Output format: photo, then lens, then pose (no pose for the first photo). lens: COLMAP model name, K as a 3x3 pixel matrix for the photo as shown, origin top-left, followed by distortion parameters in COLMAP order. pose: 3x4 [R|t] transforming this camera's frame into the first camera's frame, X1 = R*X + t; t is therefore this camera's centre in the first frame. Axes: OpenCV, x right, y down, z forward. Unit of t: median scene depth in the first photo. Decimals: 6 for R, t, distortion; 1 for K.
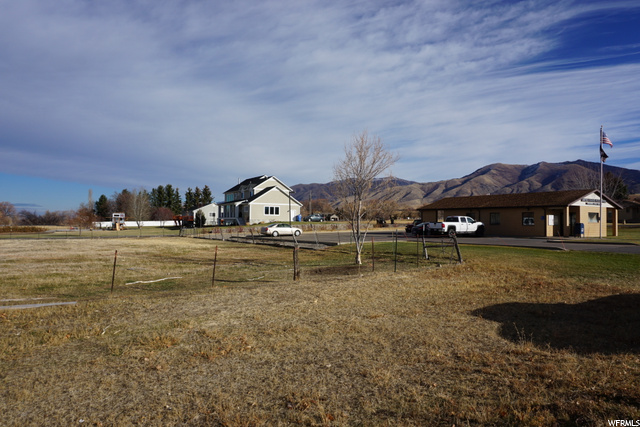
lens RADIAL K [[446.6, 0, 335.4], [0, 446.6, 309.1], [0, 0, 1]] dist [-0.019485, 0.003996]
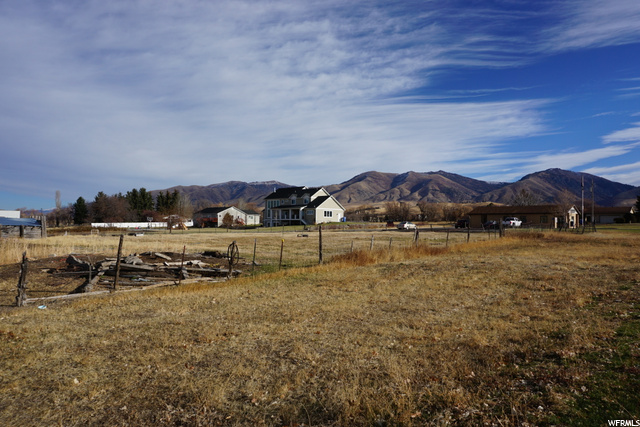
lens RADIAL K [[458.5, 0, 317.1], [0, 458.5, 251.6], [0, 0, 1]] dist [-0.019455, 0.012730]
pose [[0.960450, -0.019405, 0.277775, -0.150315], [0.055961, 0.990667, -0.124289, 0.017270], [-0.272770, 0.134918, 0.952572, -0.079199]]
